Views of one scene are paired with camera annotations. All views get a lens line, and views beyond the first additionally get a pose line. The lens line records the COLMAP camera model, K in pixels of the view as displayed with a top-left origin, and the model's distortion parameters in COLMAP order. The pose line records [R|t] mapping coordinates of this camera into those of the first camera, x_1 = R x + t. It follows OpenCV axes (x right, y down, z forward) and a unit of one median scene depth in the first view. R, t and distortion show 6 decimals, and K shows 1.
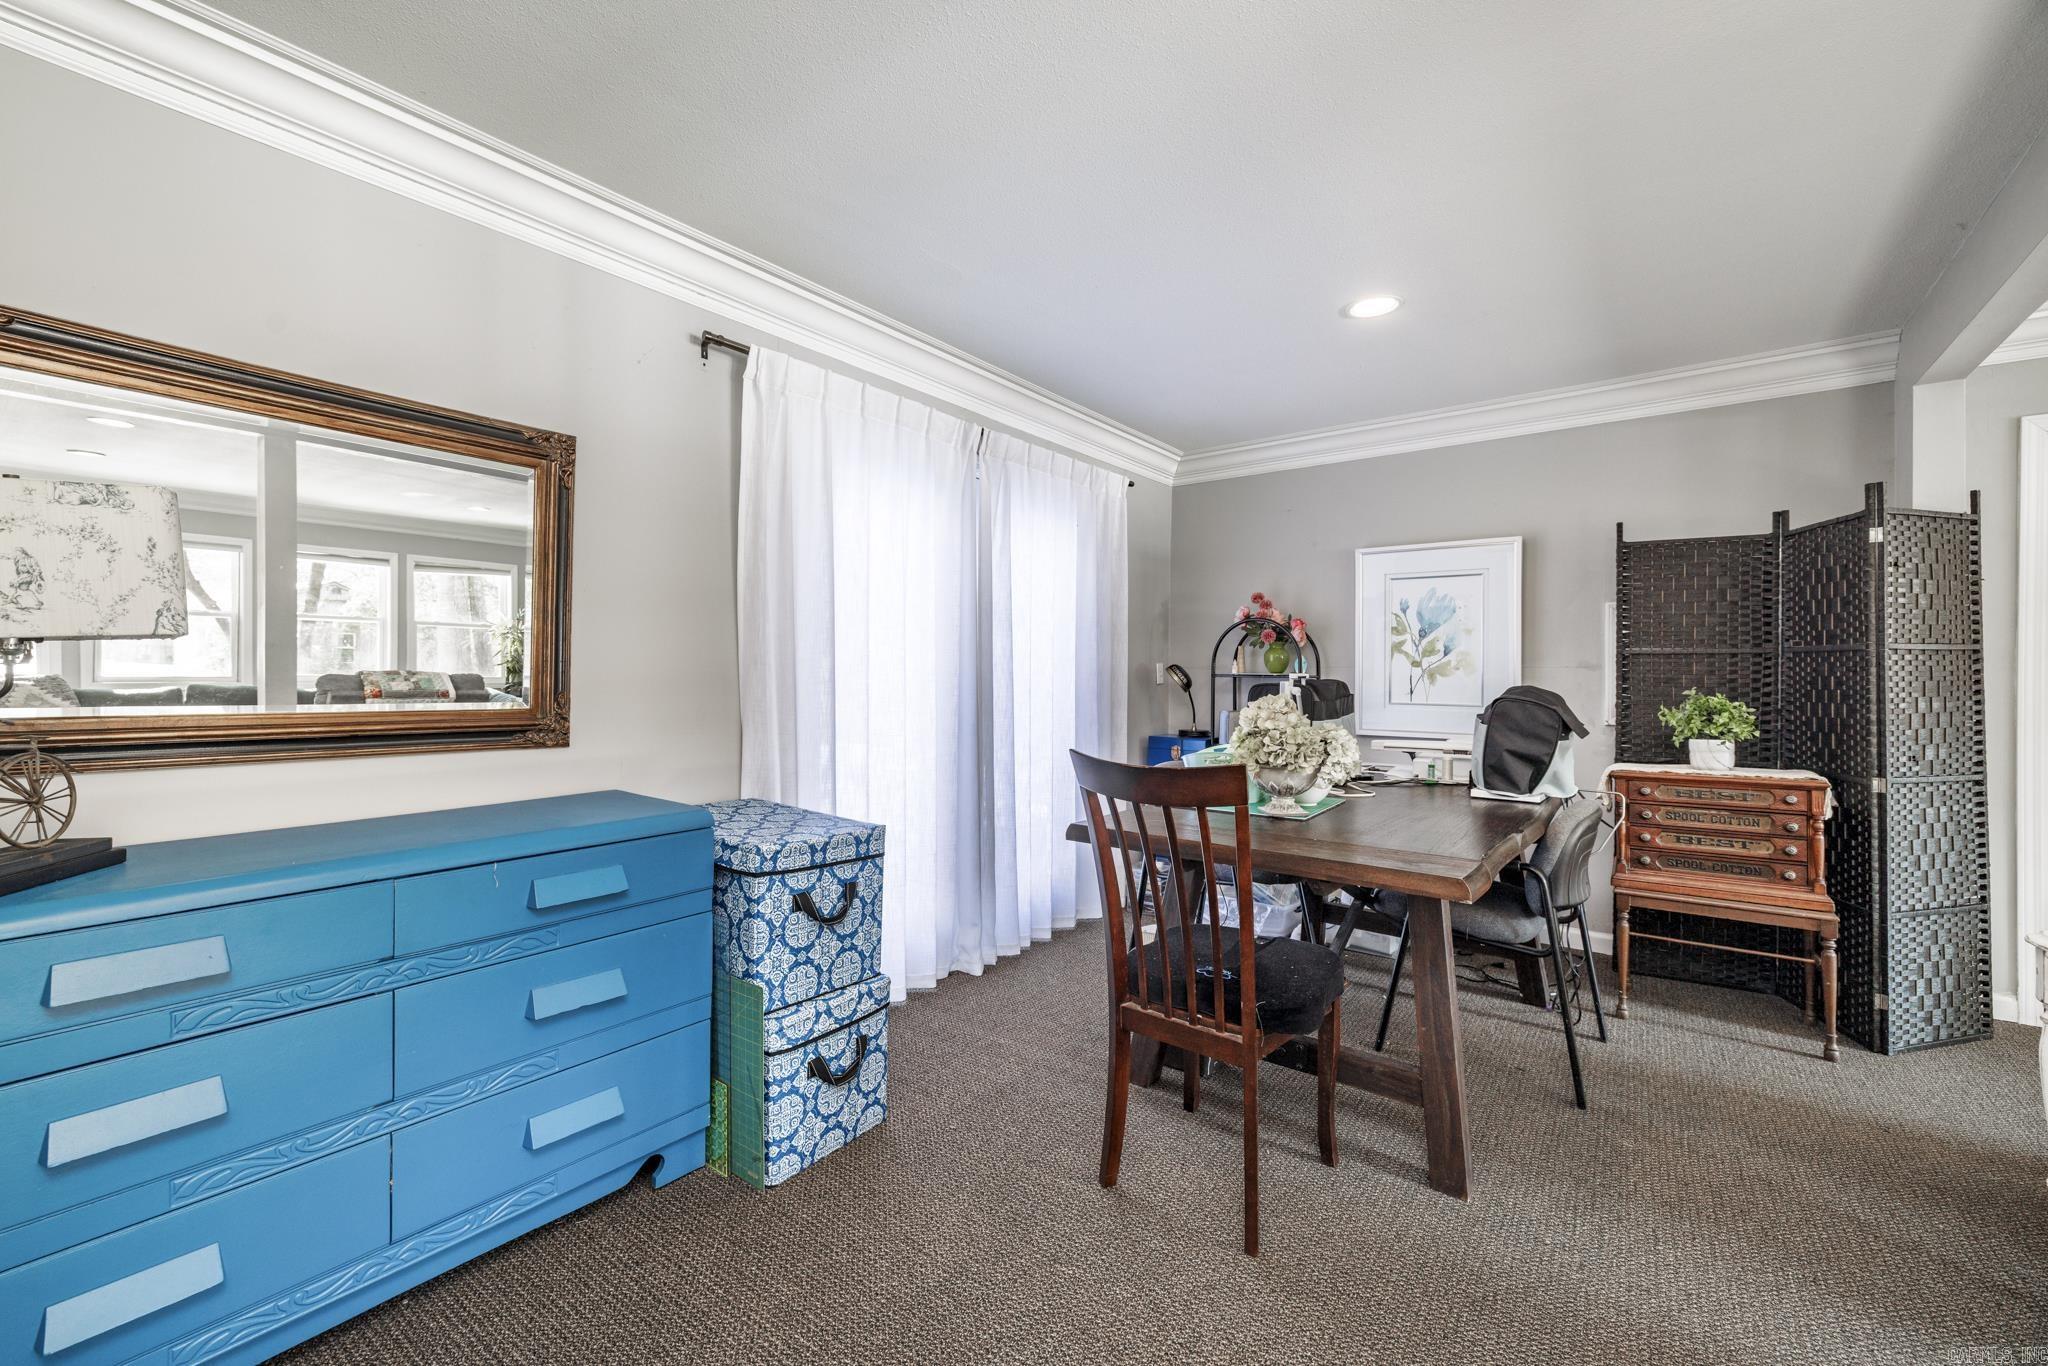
lens RADIAL K [[861.5, 0, 1012.8], [0, 861.5, 672.9], [0, 0, 1]] dist [0.000451, 0.000815]
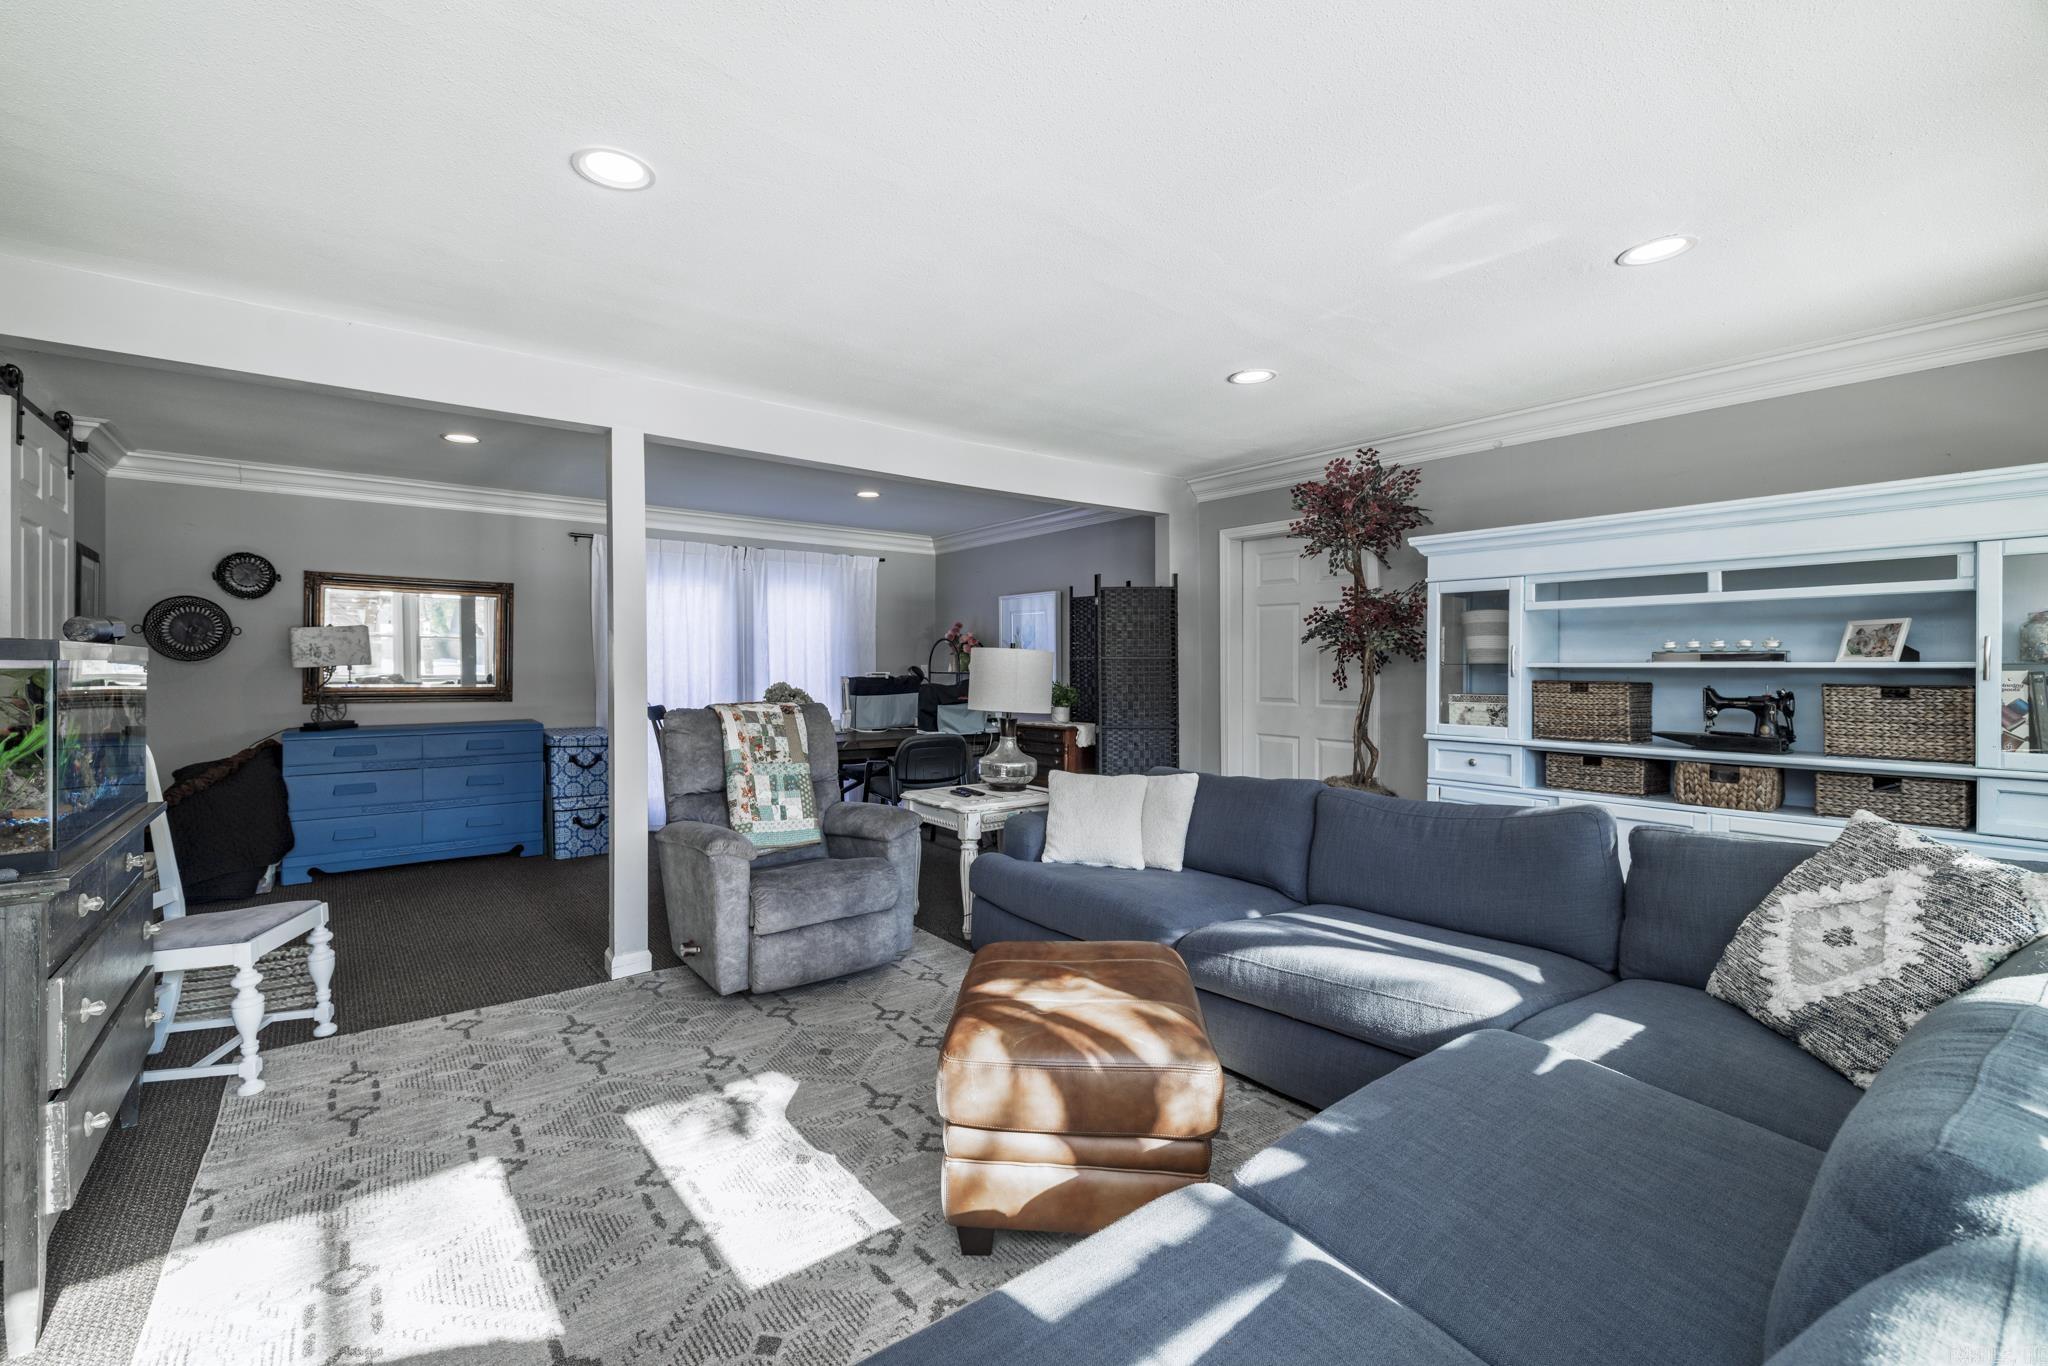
lens RADIAL K [[861.5, 0, 1024.2], [0, 861.5, 664.0], [0, 0, 1]] dist [0.000451, 0.000815]
pose [[0.972699, -0.005166, -0.232012, 1.699992], [0.004332, 0.999982, -0.004102, -0.012340], [0.232029, 0.002985, 0.972704, -1.251656]]
